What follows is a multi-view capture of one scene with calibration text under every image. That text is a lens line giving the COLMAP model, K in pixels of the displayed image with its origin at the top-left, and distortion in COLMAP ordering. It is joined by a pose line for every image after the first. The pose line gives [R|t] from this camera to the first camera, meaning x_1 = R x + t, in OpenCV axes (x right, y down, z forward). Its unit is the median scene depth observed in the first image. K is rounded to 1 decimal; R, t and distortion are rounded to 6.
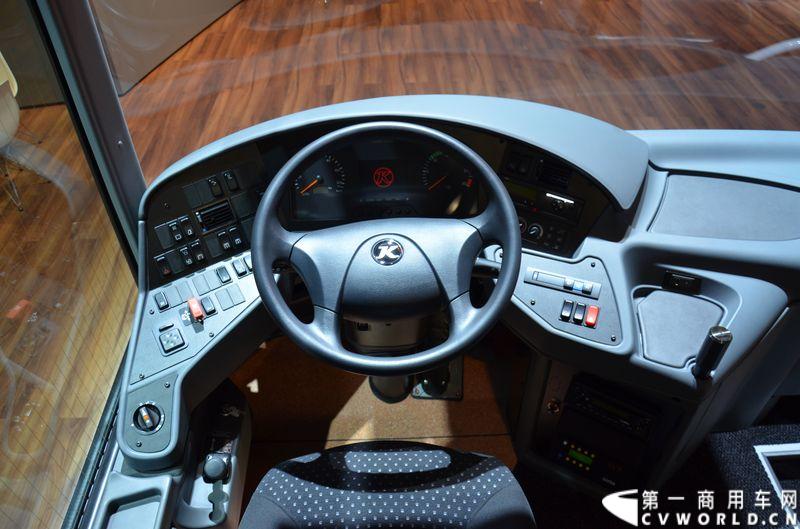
lens RADIAL K [[624.1, 0, 407.2], [0, 624.1, 272.2], [0, 0, 1]] dist [-0.149246, 0.115880]
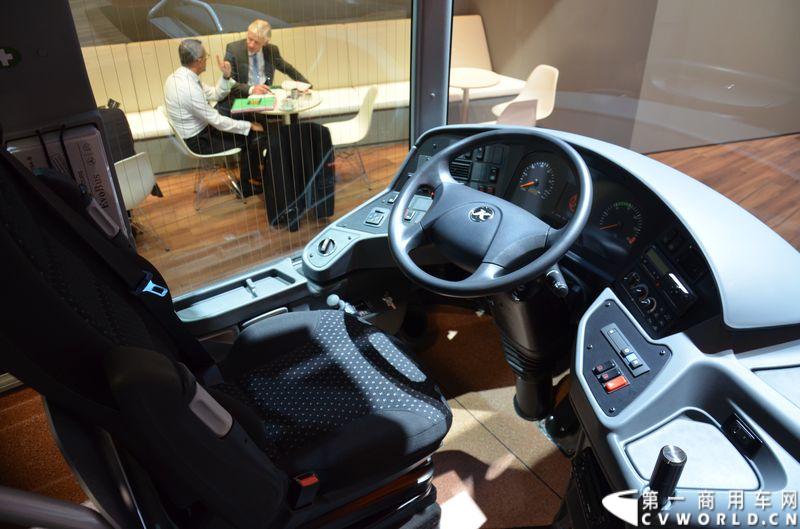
lens RADIAL K [[624.1, 0, 407.2], [0, 624.1, 272.2], [0, 0, 1]] dist [-0.149246, 0.115880]
pose [[0.548870, 0.475987, -0.687153, 0.685313], [-0.578568, 0.809641, 0.098697, 0.022171], [0.603325, 0.343393, 0.719778, 0.029368]]
